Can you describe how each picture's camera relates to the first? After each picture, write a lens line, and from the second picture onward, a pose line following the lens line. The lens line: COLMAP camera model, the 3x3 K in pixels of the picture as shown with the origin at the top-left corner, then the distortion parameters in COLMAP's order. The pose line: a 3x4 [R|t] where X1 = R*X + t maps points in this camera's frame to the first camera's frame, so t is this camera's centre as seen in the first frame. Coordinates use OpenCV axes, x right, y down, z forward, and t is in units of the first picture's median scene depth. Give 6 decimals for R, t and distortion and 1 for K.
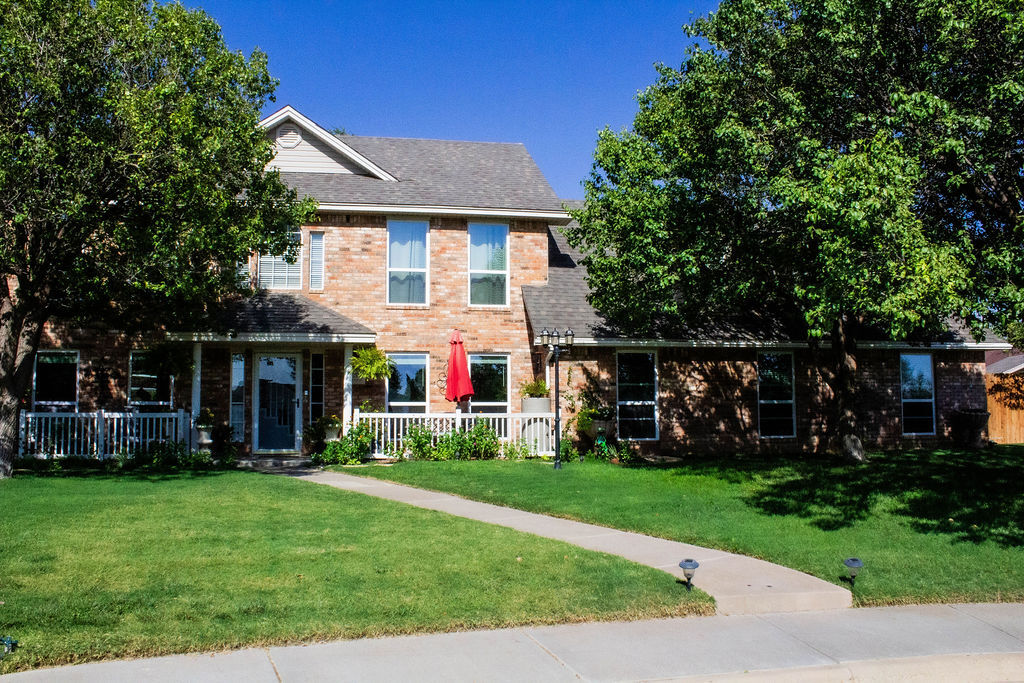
lens RADIAL K [[859.5, 0, 512.2], [0, 859.5, 341.1], [0, 0, 1]] dist [-0.117363, 0.019277]
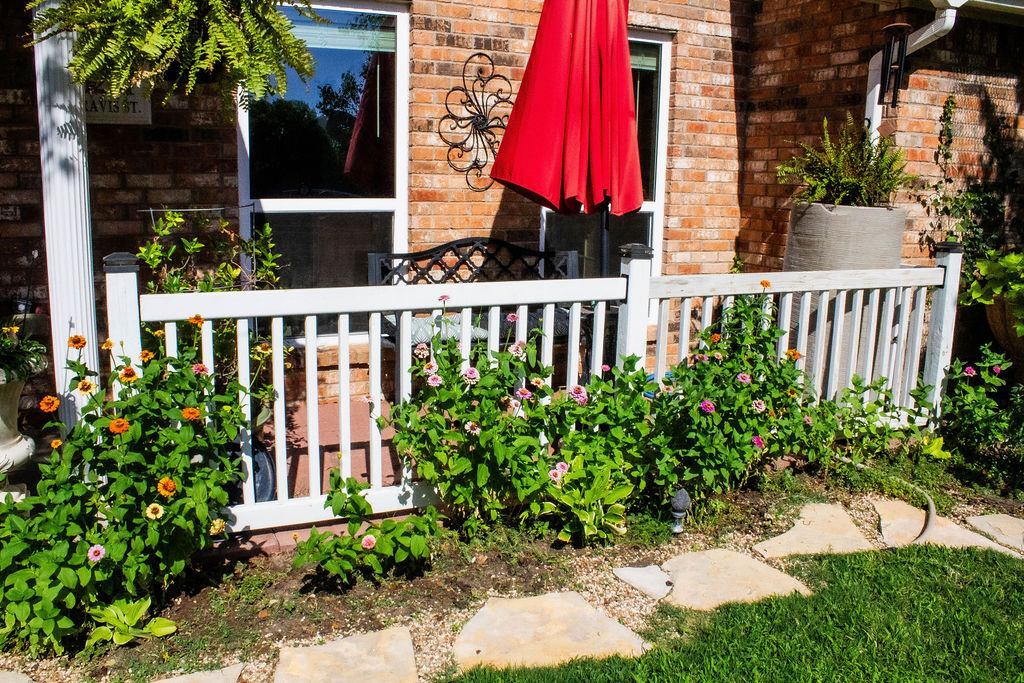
lens RADIAL K [[859.5, 0, 511.4], [0, 859.5, 340.6], [0, 0, 1]] dist [-0.117363, 0.019277]
pose [[0.967838, -0.021182, 0.250682, -0.137860], [-0.049276, 0.961186, 0.271464, 0.041294], [-0.246702, -0.275086, 0.929229, 0.763134]]
